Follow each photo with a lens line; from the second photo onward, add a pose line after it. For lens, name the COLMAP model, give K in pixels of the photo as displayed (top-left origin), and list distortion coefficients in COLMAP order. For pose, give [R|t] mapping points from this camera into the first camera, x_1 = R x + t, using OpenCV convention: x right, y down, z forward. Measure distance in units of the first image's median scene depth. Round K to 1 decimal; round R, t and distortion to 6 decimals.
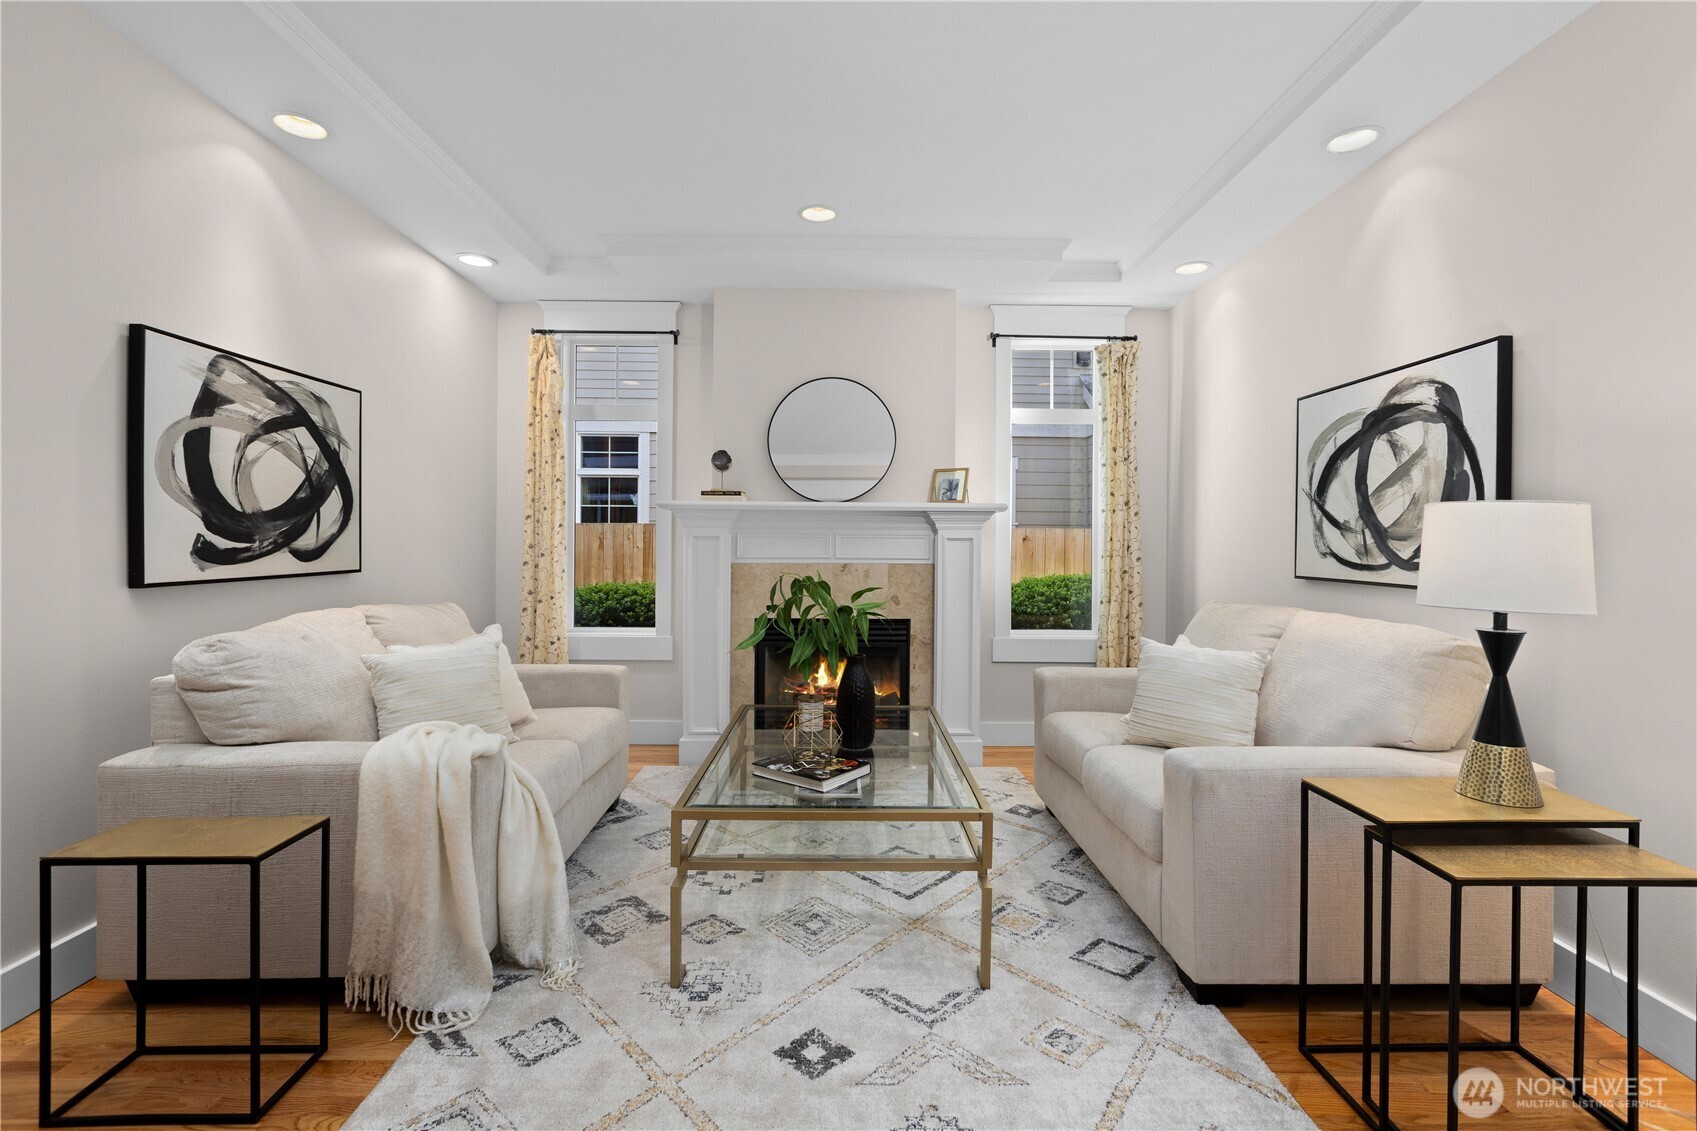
lens RADIAL K [[767.7, 0, 843.4], [0, 767.7, 547.2], [0, 0, 1]] dist [-0.001075, -0.000203]
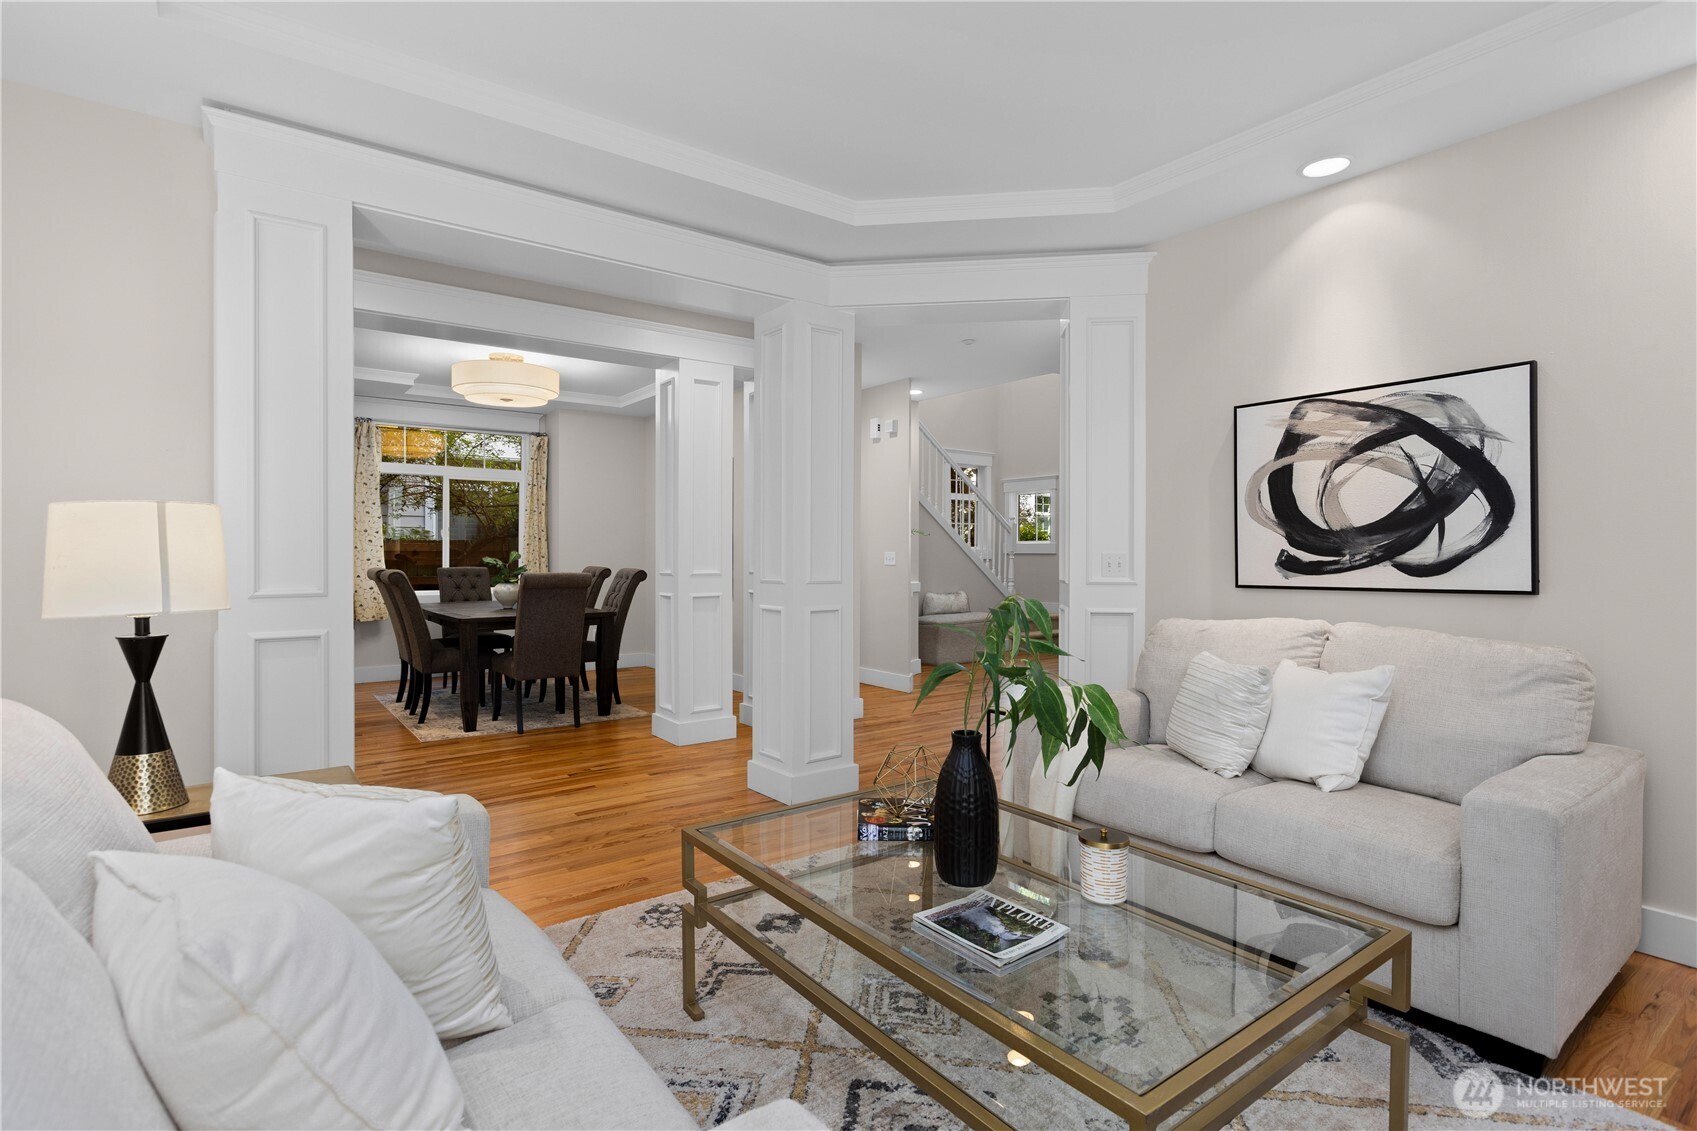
lens RADIAL K [[833.6, 0, 848.5], [0, 833.6, 565.5], [0, 0, 1]] dist [-0.000308, -0.000016]
pose [[-0.807675, -0.000370, -0.589628, 0.470396], [-0.010033, 0.999864, 0.013115, -0.001346], [0.589543, 0.016508, -0.807568, 1.420762]]
